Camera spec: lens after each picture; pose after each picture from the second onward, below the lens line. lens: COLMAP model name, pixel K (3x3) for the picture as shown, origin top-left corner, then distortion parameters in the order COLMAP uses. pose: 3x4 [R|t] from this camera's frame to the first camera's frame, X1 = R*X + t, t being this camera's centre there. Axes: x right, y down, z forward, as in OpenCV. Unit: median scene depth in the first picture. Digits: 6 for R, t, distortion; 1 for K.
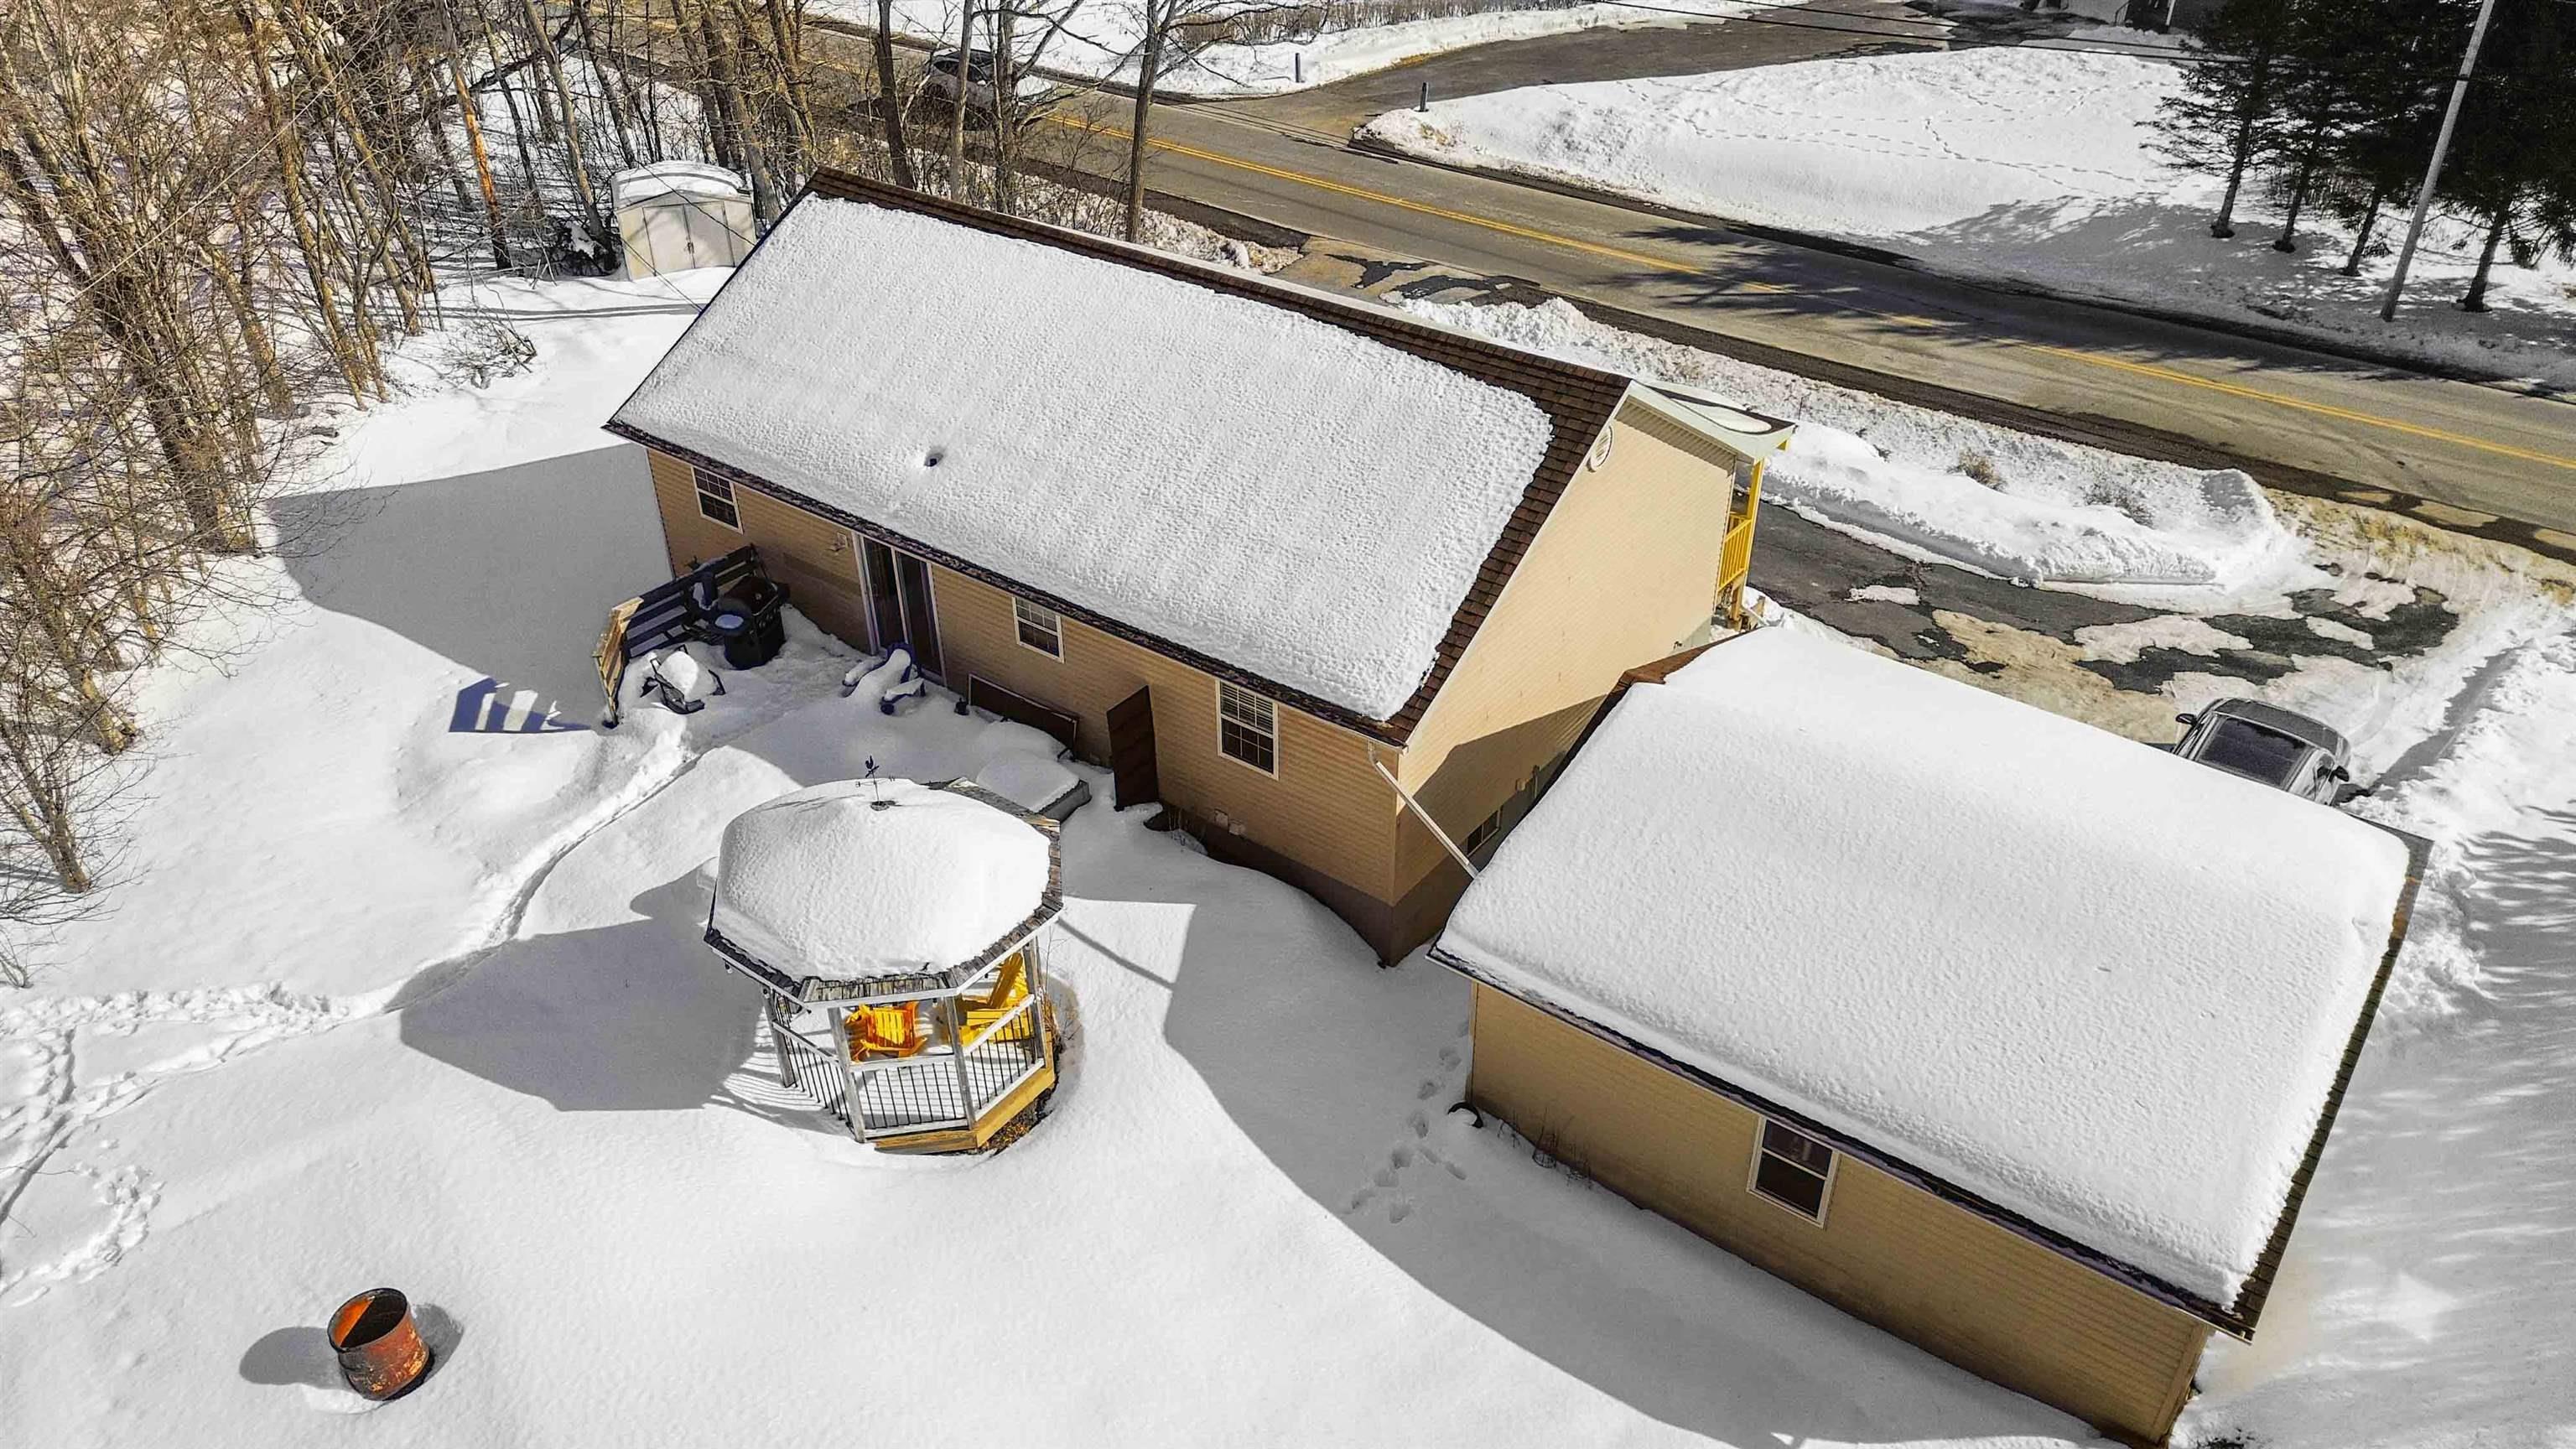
lens RADIAL K [[1805.2, 0, 1288.0], [0, 1805.2, 724.5], [0, 0, 1]] dist [0.081518, -0.079335]
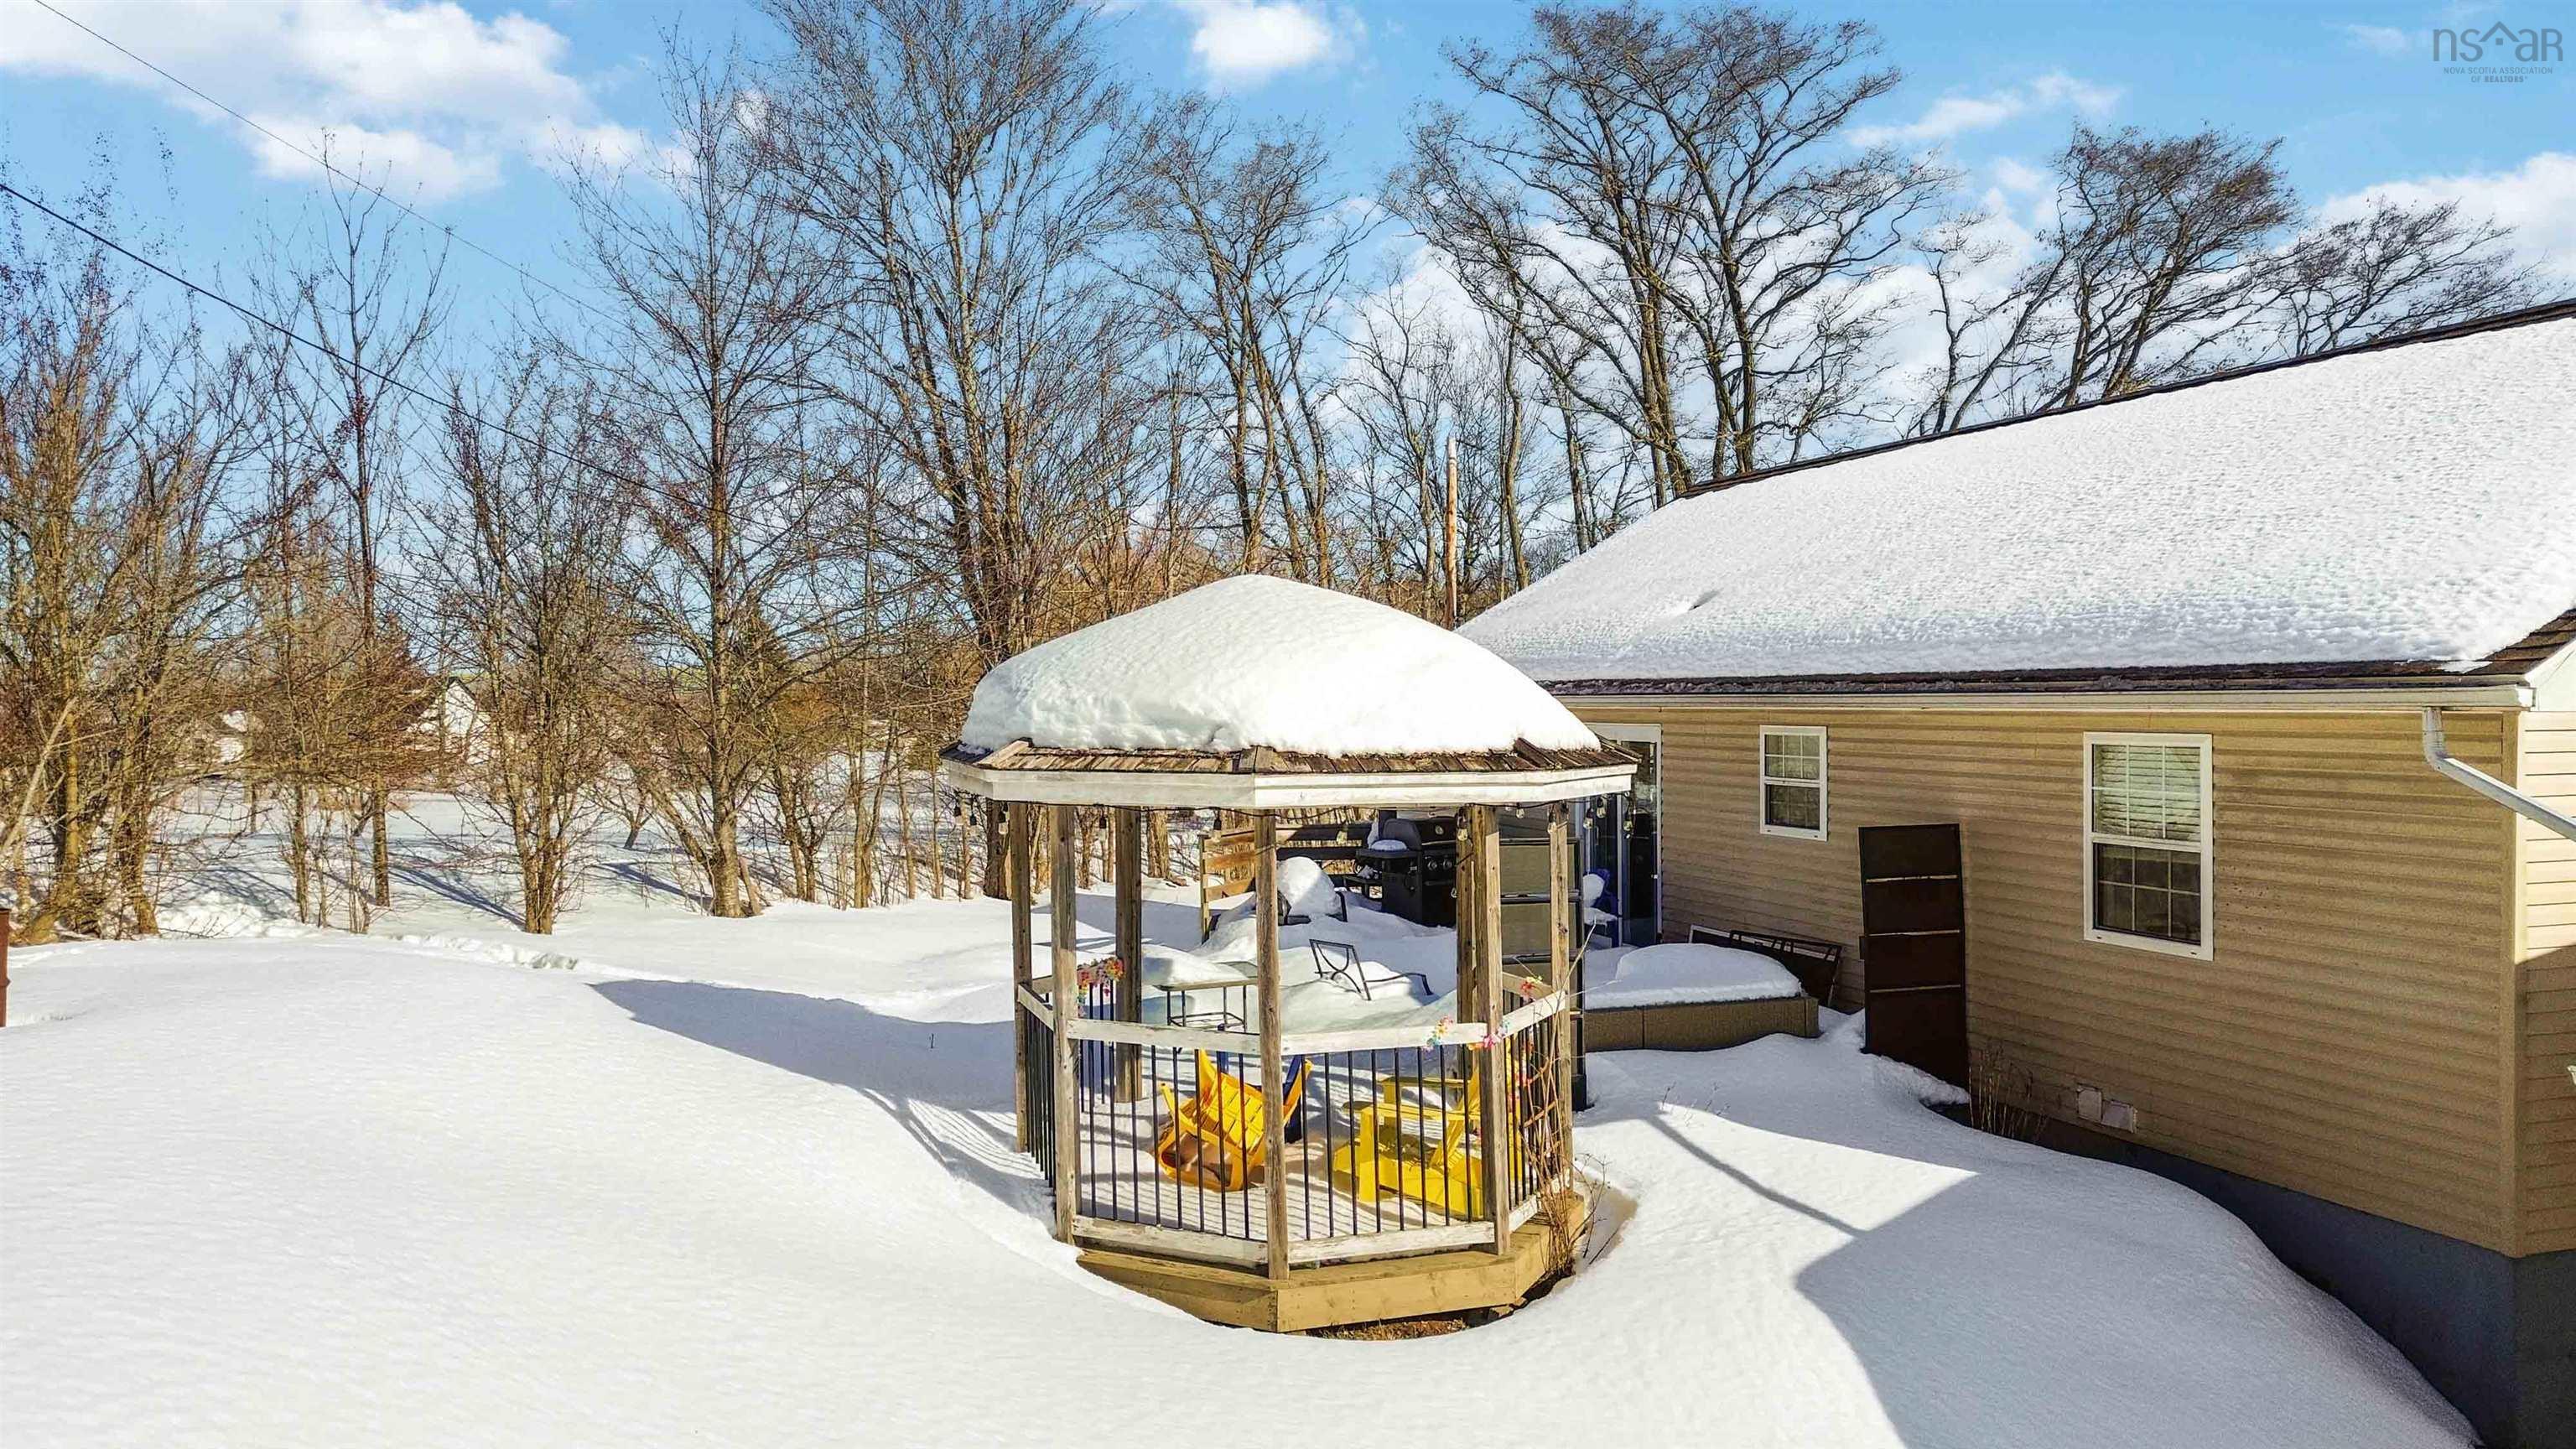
lens RADIAL K [[1808.9, 0, 1294.9], [0, 1808.9, 710.7], [0, 0, 1]] dist [0.085541, -0.077021]
pose [[0.828451, 0.006895, -0.560019, 0.064068], [-0.315846, 0.831499, -0.457002, 0.270510], [0.462504, 0.555484, 0.691034, 0.551354]]
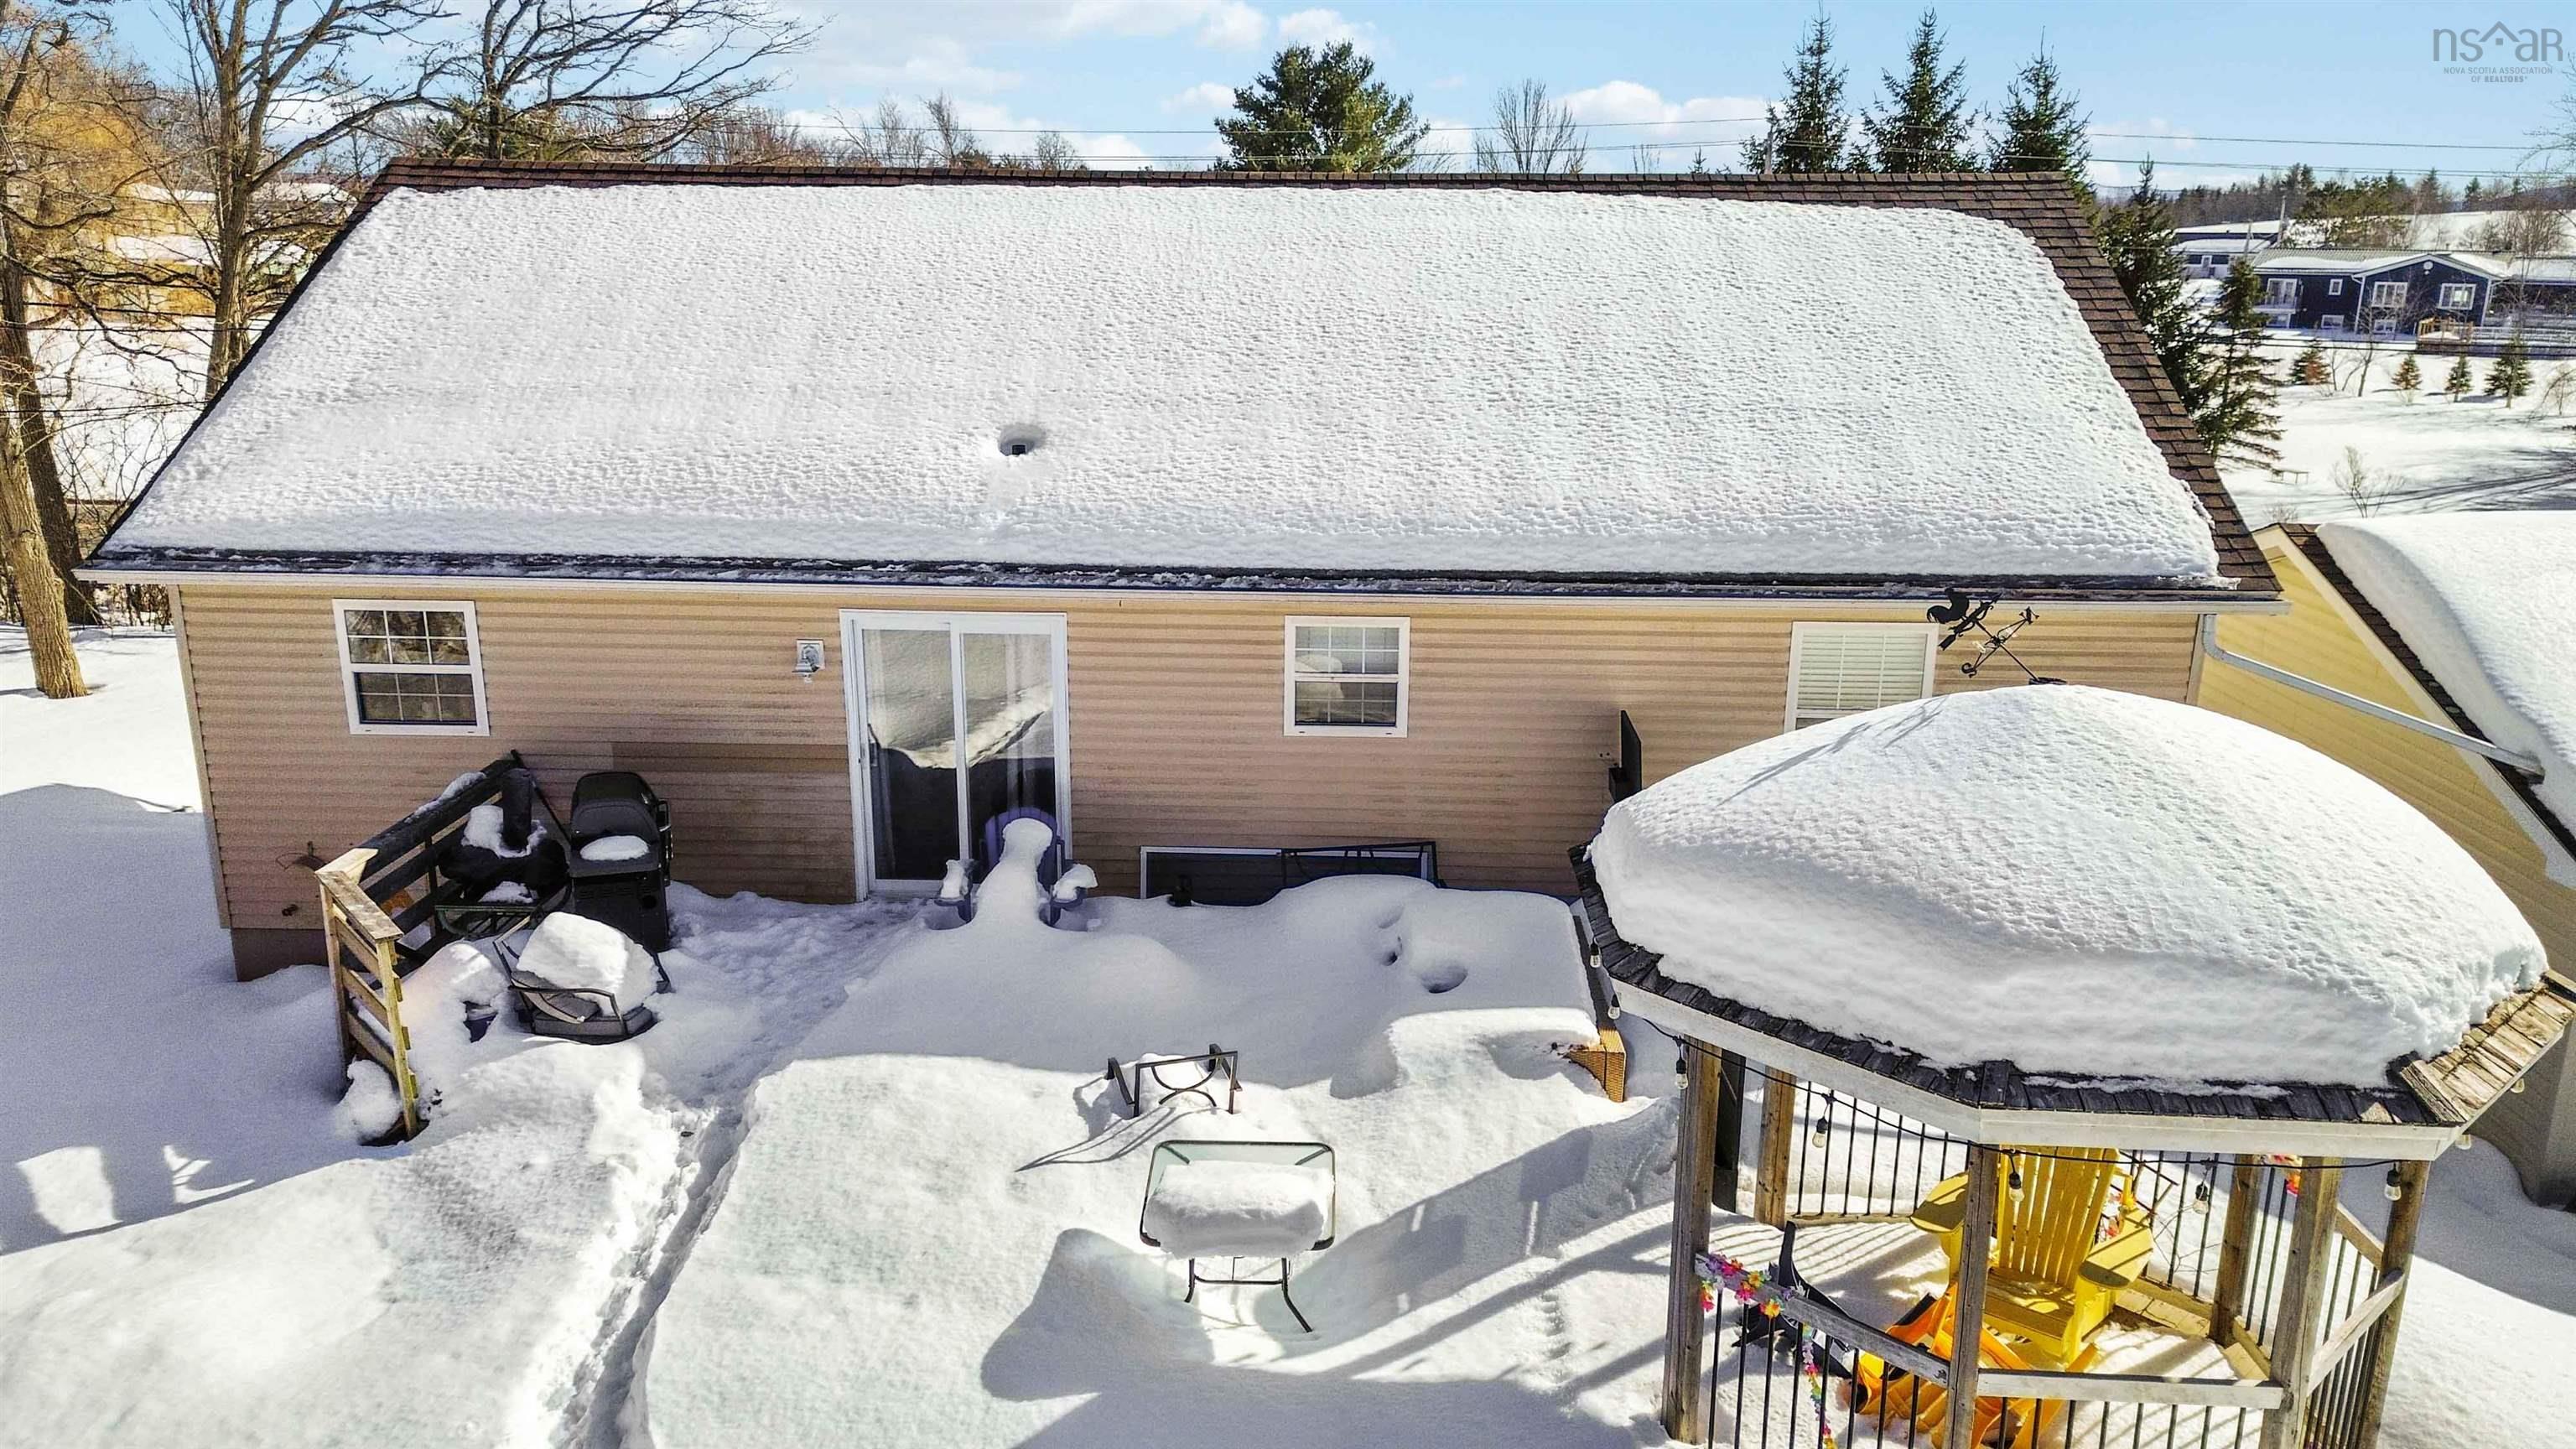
lens RADIAL K [[1829.1, 0, 1288.0], [0, 1829.1, 724.5], [0, 0, 1]] dist [0.110628, -0.146752]
pose [[0.821044, -0.139389, 0.553586, -0.488602], [0.308755, 0.924085, -0.225248, 0.077965], [-0.480163, 0.355861, 0.801752, 0.645617]]
